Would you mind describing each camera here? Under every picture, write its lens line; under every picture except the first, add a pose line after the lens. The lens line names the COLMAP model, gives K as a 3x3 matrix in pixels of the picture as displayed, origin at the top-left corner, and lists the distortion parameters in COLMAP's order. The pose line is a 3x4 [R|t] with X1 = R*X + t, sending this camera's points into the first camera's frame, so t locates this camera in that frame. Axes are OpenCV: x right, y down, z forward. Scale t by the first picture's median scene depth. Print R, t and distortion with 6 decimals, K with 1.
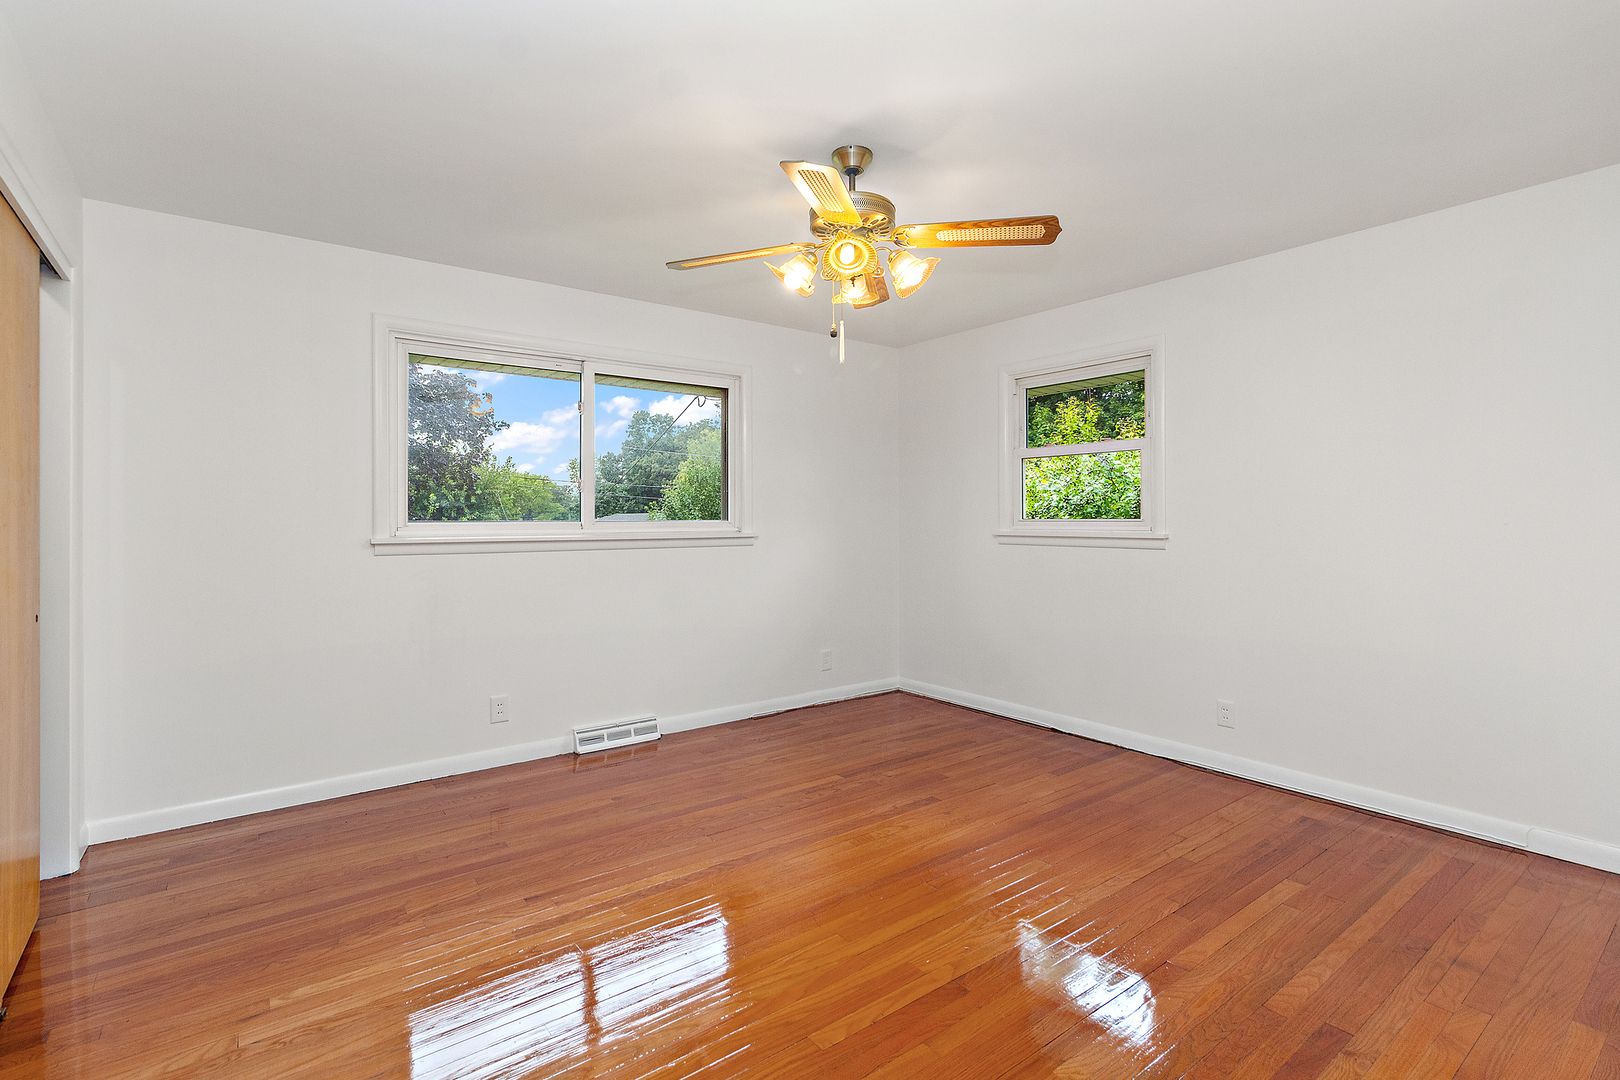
lens RADIAL K [[752.1, 0, 815.5], [0, 752.1, 528.3], [0, 0, 1]] dist [0.006128, -0.000472]
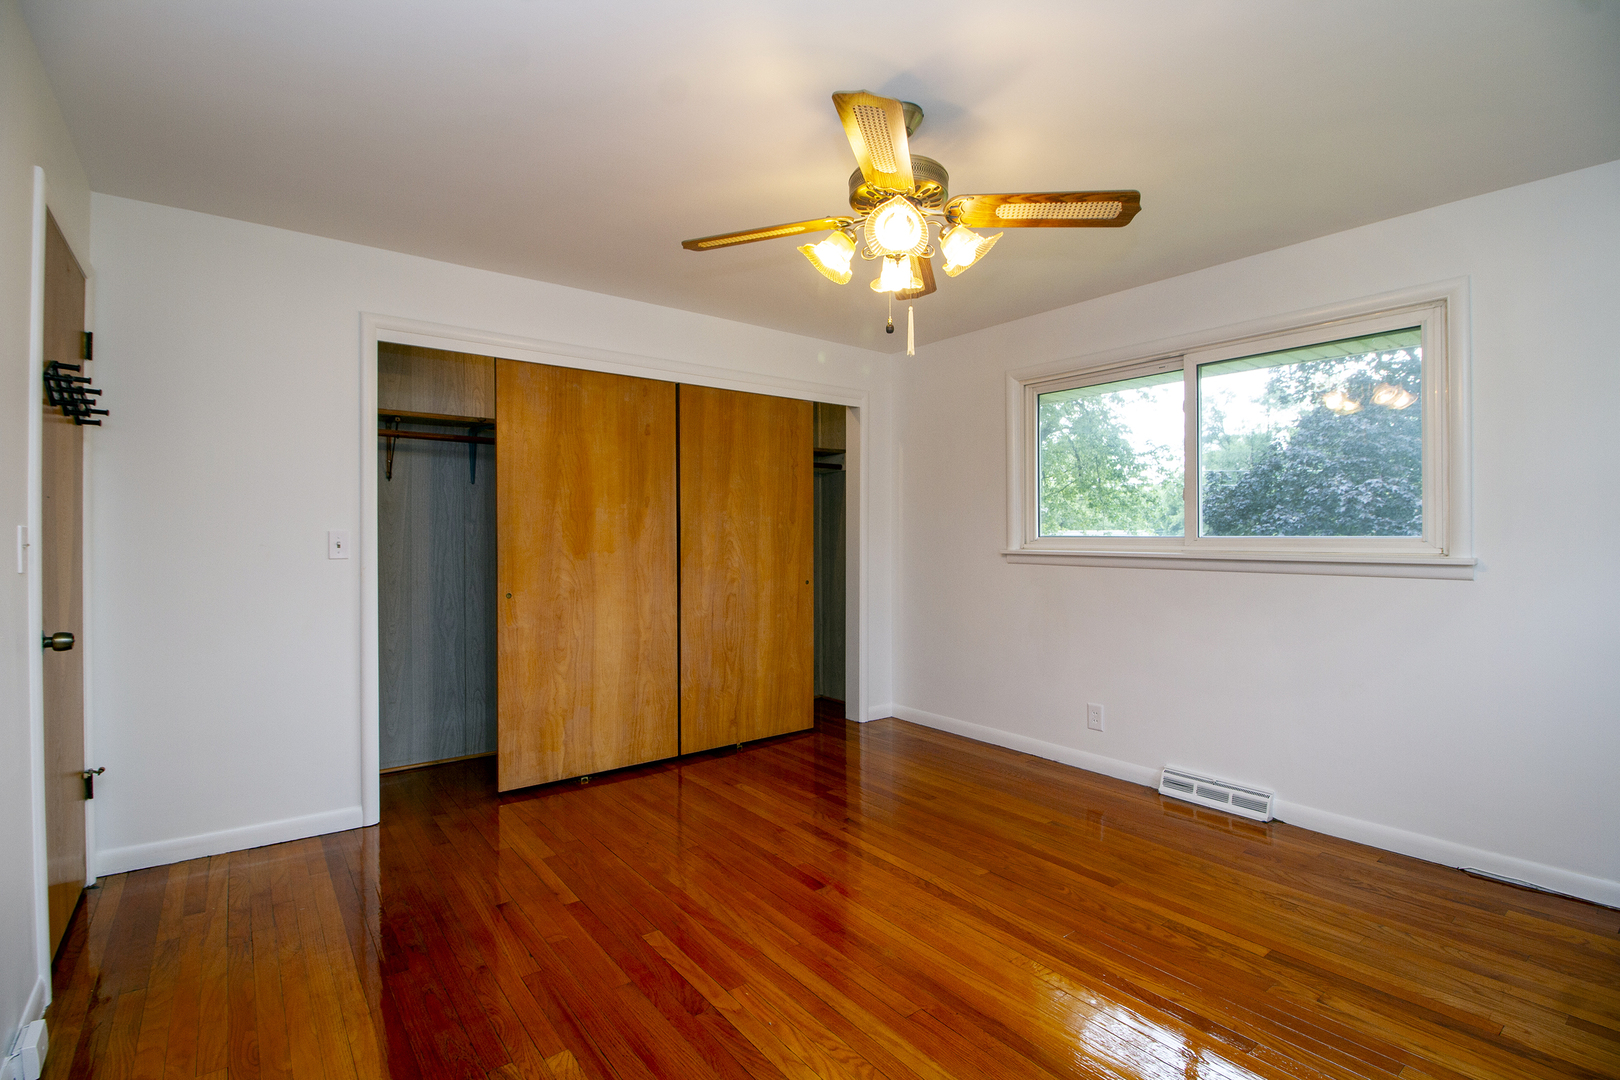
lens RADIAL K [[752.1, 0, 816.7], [0, 752.1, 539.1], [0, 0, 1]] dist [0.006128, -0.000472]
pose [[0.018153, 0.001627, -0.999834, 0.587787], [-0.015292, 0.999882, 0.001350, -0.001352], [0.999718, 0.015265, 0.018176, 0.568430]]
